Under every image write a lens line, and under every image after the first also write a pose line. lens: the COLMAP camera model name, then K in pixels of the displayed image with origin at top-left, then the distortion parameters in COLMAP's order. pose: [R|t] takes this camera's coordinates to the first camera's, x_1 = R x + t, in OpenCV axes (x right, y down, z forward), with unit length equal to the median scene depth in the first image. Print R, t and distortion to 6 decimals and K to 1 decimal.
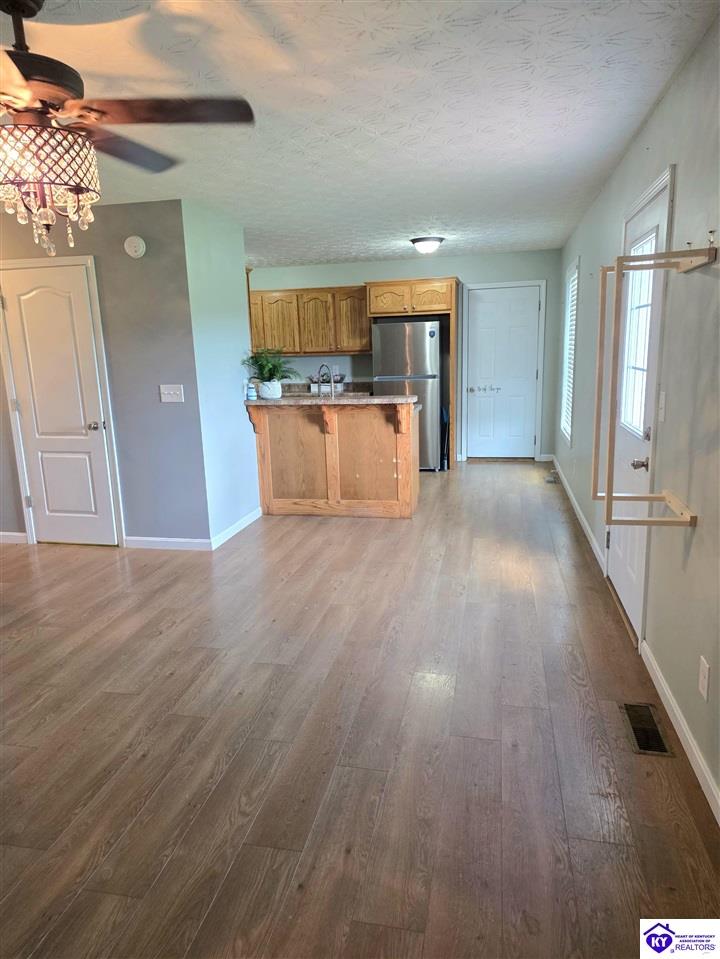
lens RADIAL K [[631.2, 0, 356.4], [0, 631.2, 482.7], [0, 0, 1]] dist [0.054746, -0.041000]
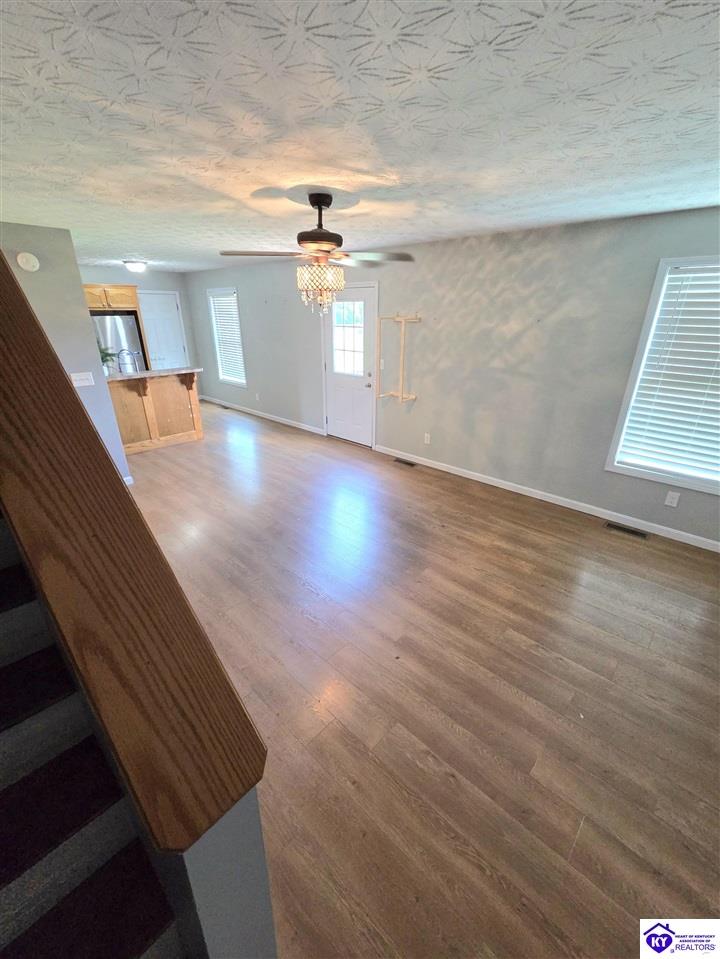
lens RADIAL K [[394.9, 0, 360.0], [0, 394.9, 479.5], [0, 0, 1]] dist [-0.002427, -0.000811]
pose [[0.501458, -0.306346, 0.809130, -0.612884], [0.161136, 0.951920, 0.260544, -0.050571], [-0.850044, -0.000272, 0.526712, 0.049669]]
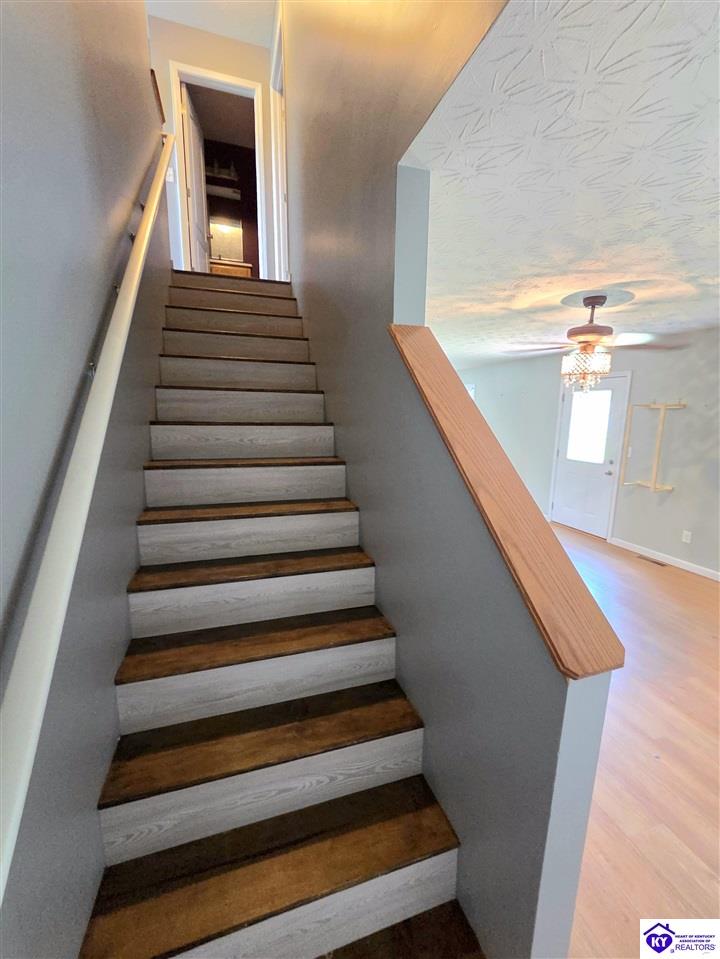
lens RADIAL K [[394.6, 0, 360.0], [0, 394.6, 479.5], [0, 0, 1]] dist [0.000878, 0.000264]
pose [[0.857049, -0.051127, 0.512692, -0.714251], [0.072417, 0.997140, -0.021619, -0.021888], [-0.510121, 0.055656, 0.858300, 0.050345]]
